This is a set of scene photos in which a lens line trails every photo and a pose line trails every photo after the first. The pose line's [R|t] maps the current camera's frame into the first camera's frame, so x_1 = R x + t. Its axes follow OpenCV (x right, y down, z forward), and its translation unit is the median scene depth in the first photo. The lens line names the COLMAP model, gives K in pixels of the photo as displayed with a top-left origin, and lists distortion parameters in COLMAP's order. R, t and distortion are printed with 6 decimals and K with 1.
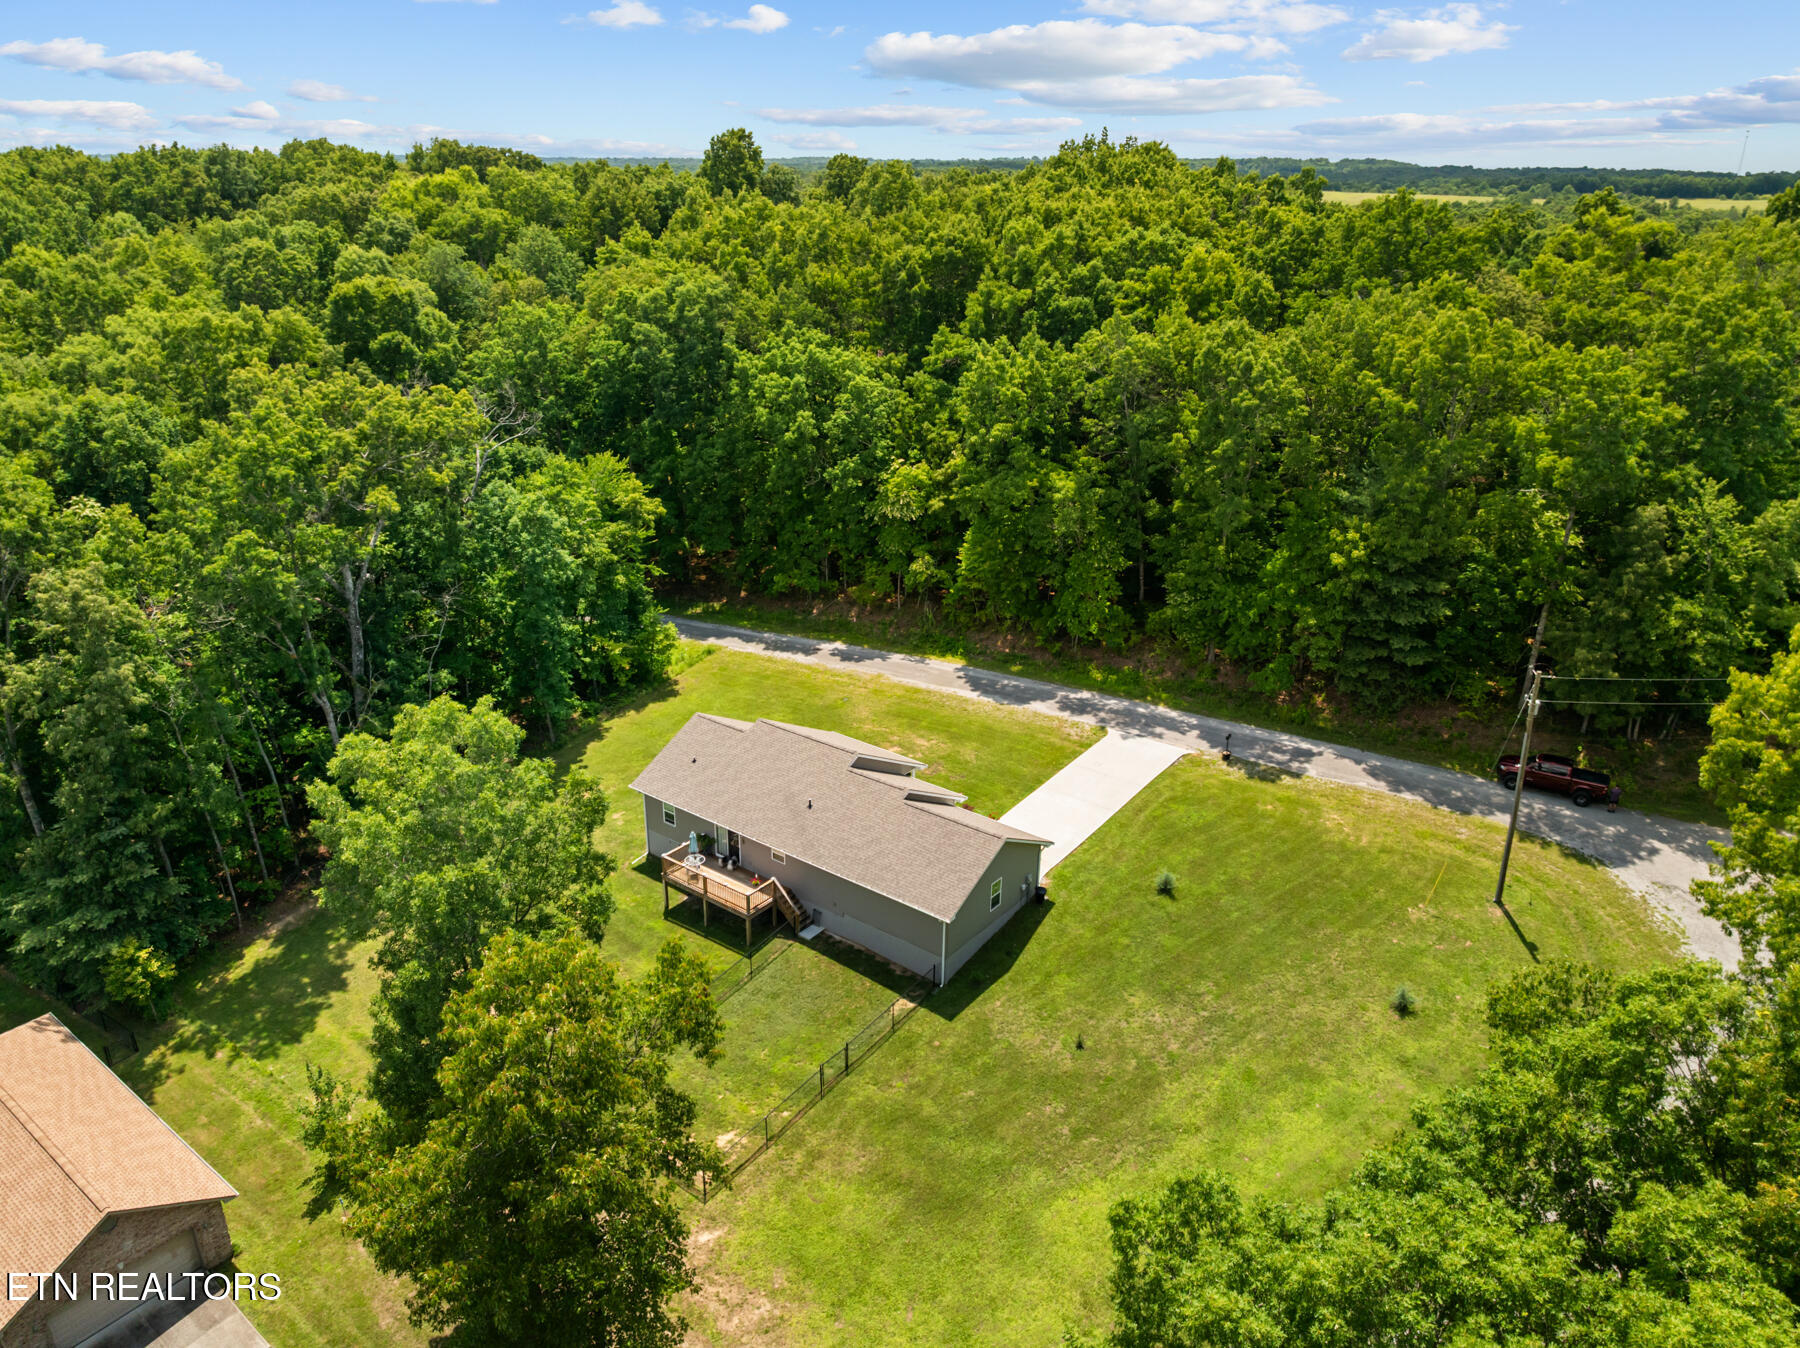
lens RADIAL K [[1290.7, 0, 900.0], [0, 1290.7, 674.0], [0, 0, 1]] dist [-0.007954, -0.003397]
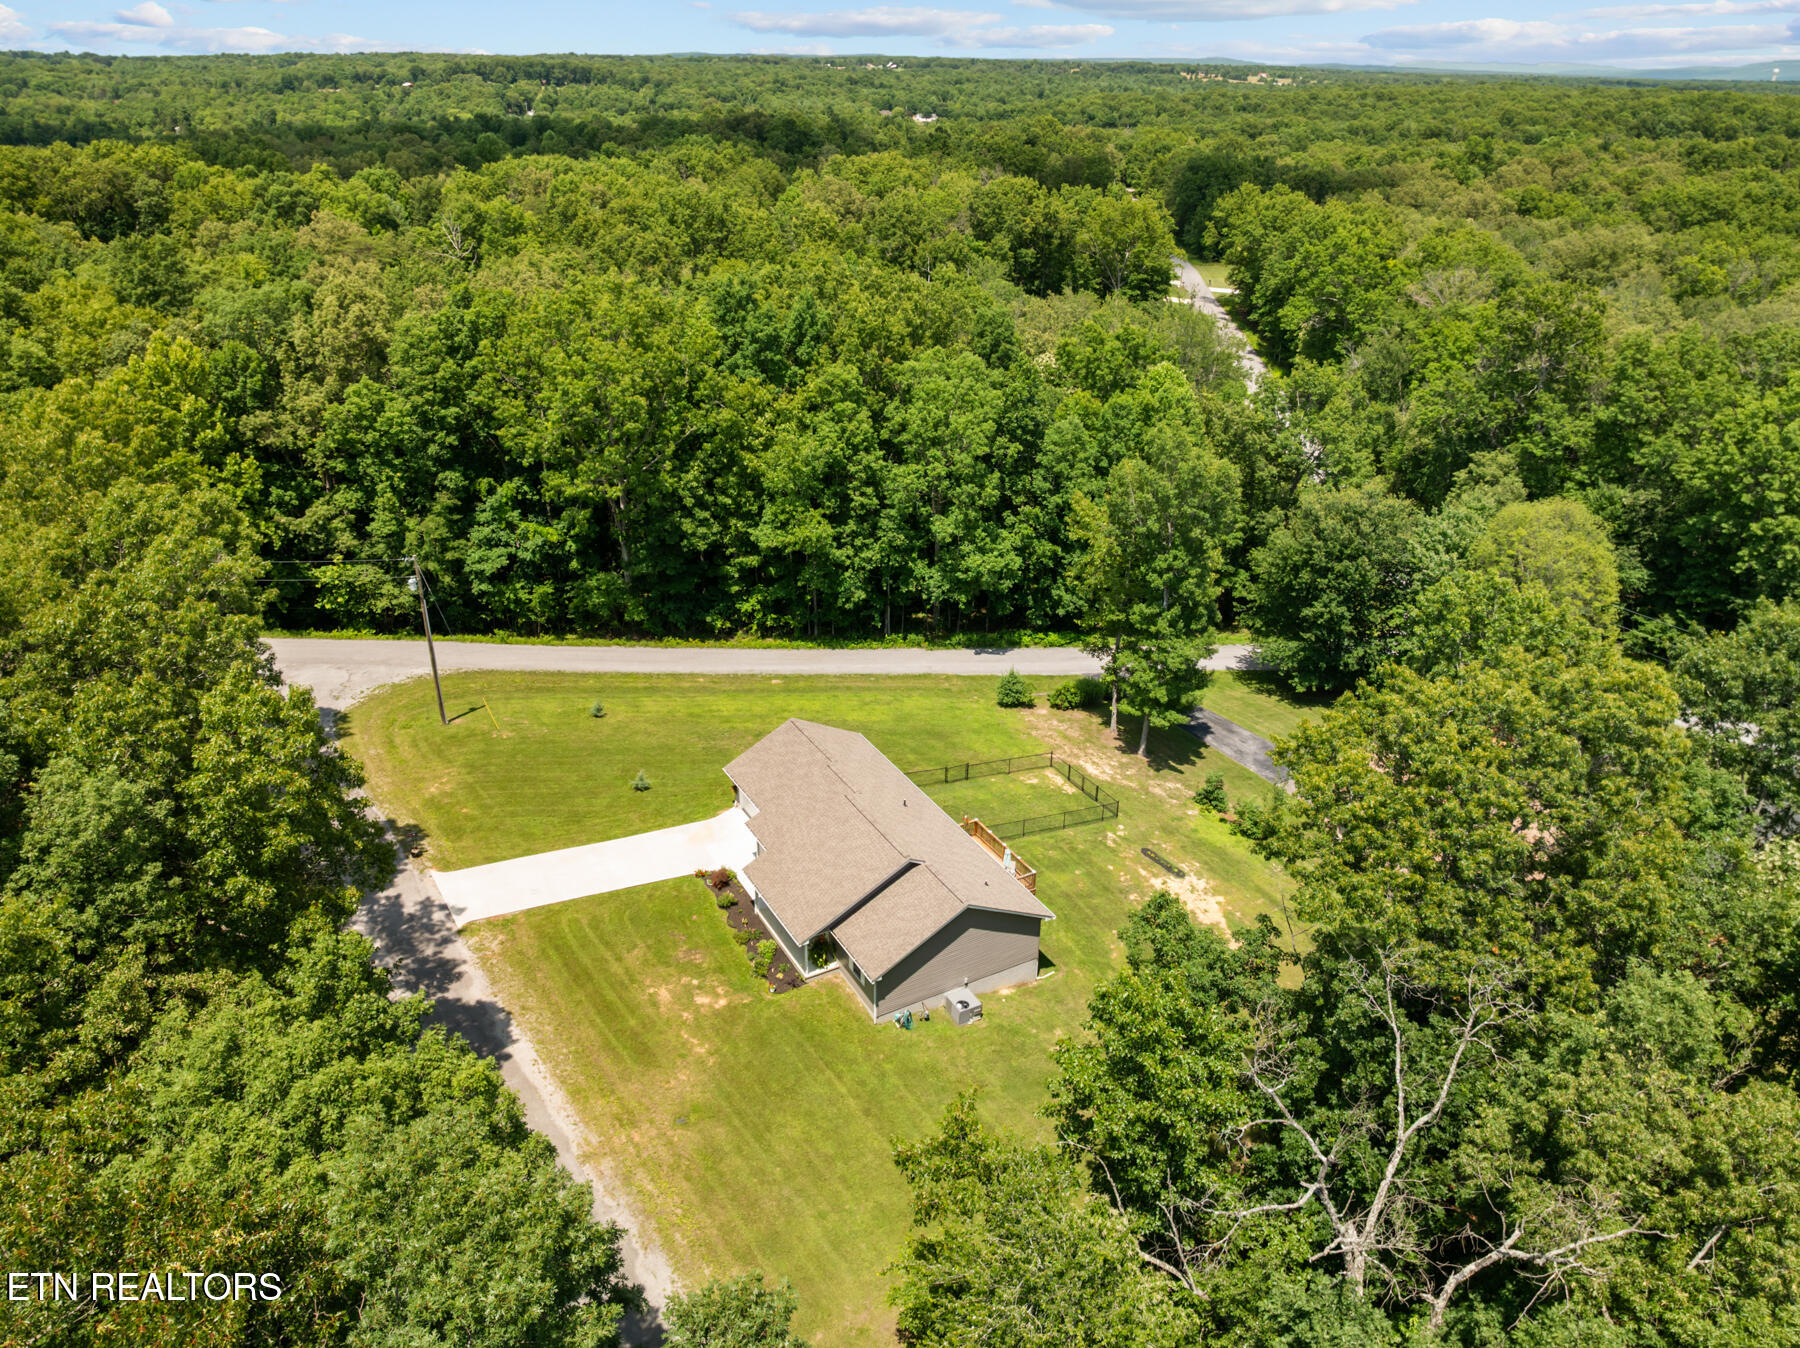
lens RADIAL K [[1290.7, 0, 900.0], [0, 1290.7, 674.0], [0, 0, 1]] dist [-0.007954, -0.003397]
pose [[-0.915423, -0.200789, 0.348833, -0.350760], [0.126126, 0.679927, 0.722351, -0.631297], [-0.382221, 0.705254, -0.597096, 1.306143]]
